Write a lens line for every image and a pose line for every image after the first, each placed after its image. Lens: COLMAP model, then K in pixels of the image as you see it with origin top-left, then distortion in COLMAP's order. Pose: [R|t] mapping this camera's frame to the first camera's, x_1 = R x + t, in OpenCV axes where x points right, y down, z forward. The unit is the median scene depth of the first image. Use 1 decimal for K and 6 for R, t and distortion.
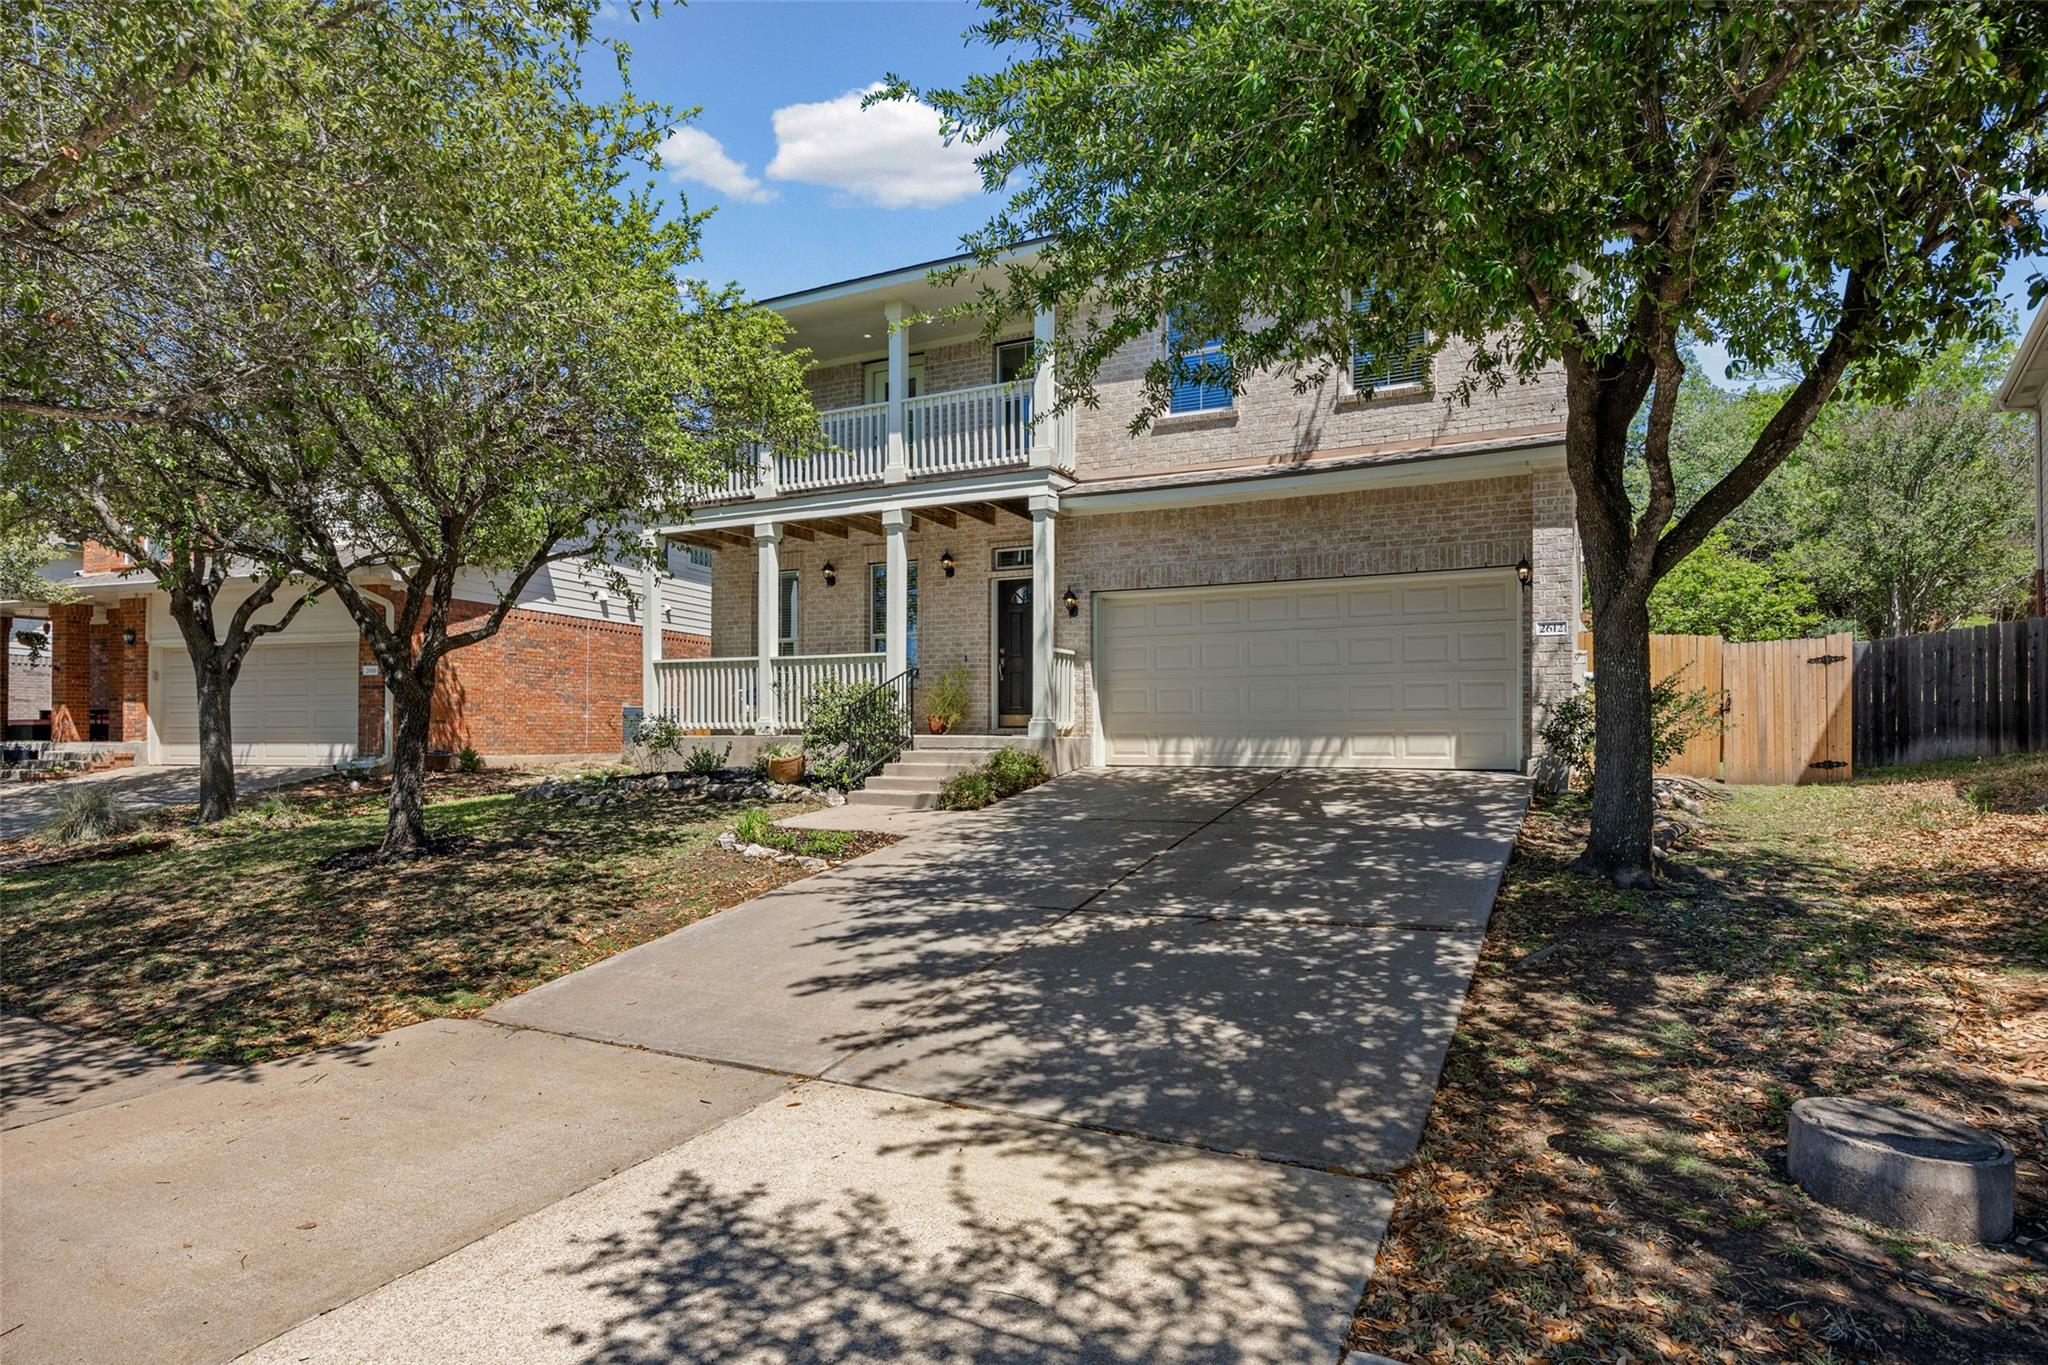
lens RADIAL K [[1127.0, 0, 1023.6], [0, 1127.0, 699.7], [0, 0, 1]] dist [-0.002161, -0.000223]
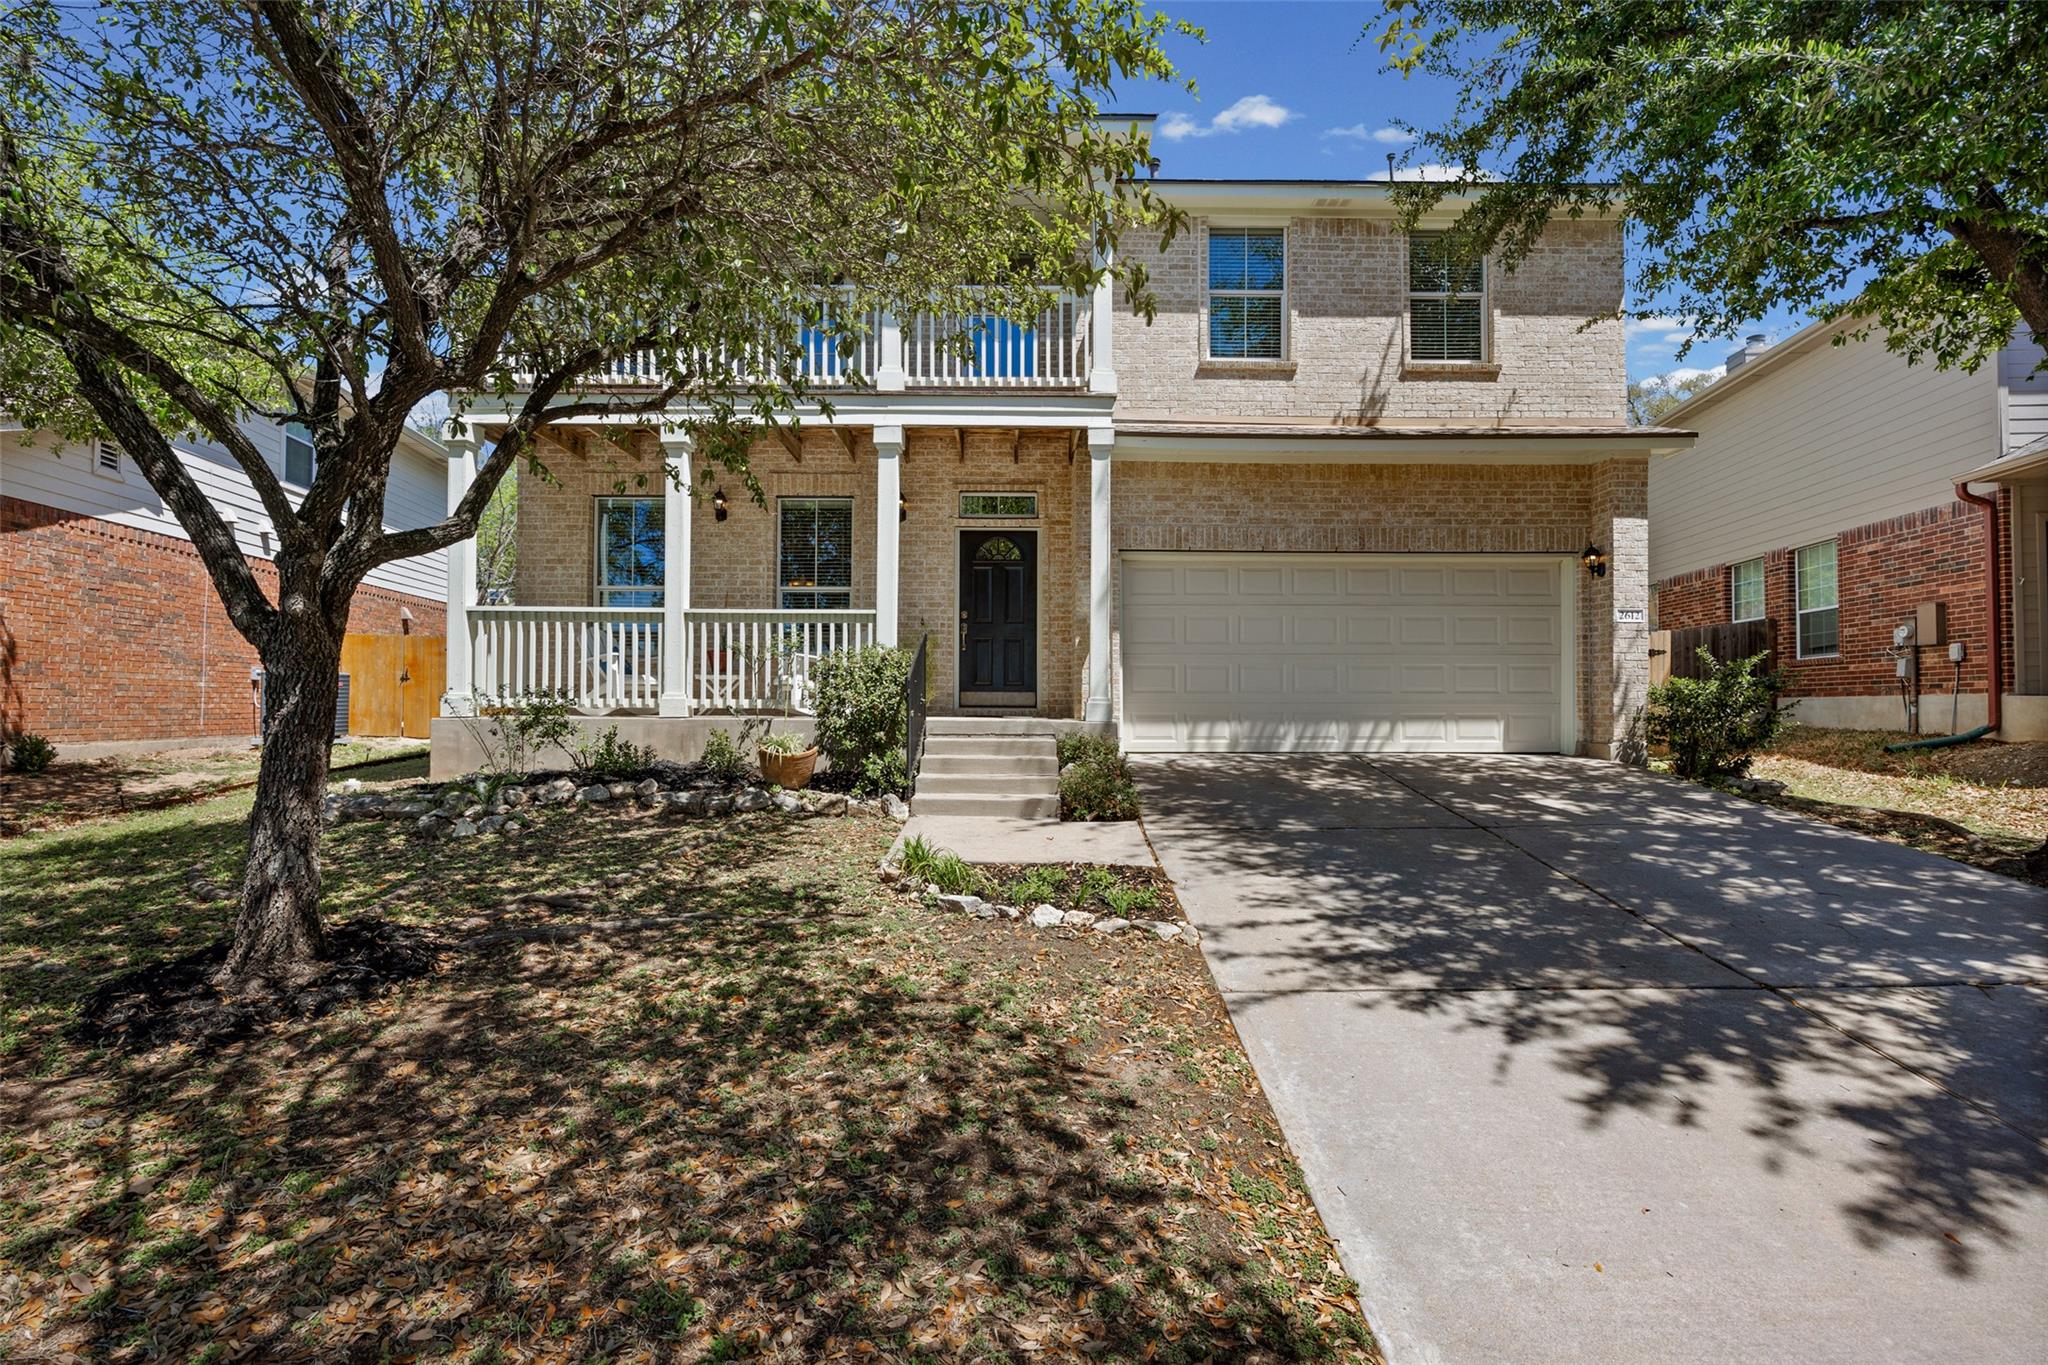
lens RADIAL K [[993.1, 0, 1024.4], [0, 993.1, 671.5], [0, 0, 1]] dist [-0.007040, -0.000614]
pose [[0.890672, 0.018937, 0.454251, -0.365530], [-0.018062, 0.999817, -0.006267, 0.002555], [-0.454287, -0.002622, 0.890852, 0.380285]]
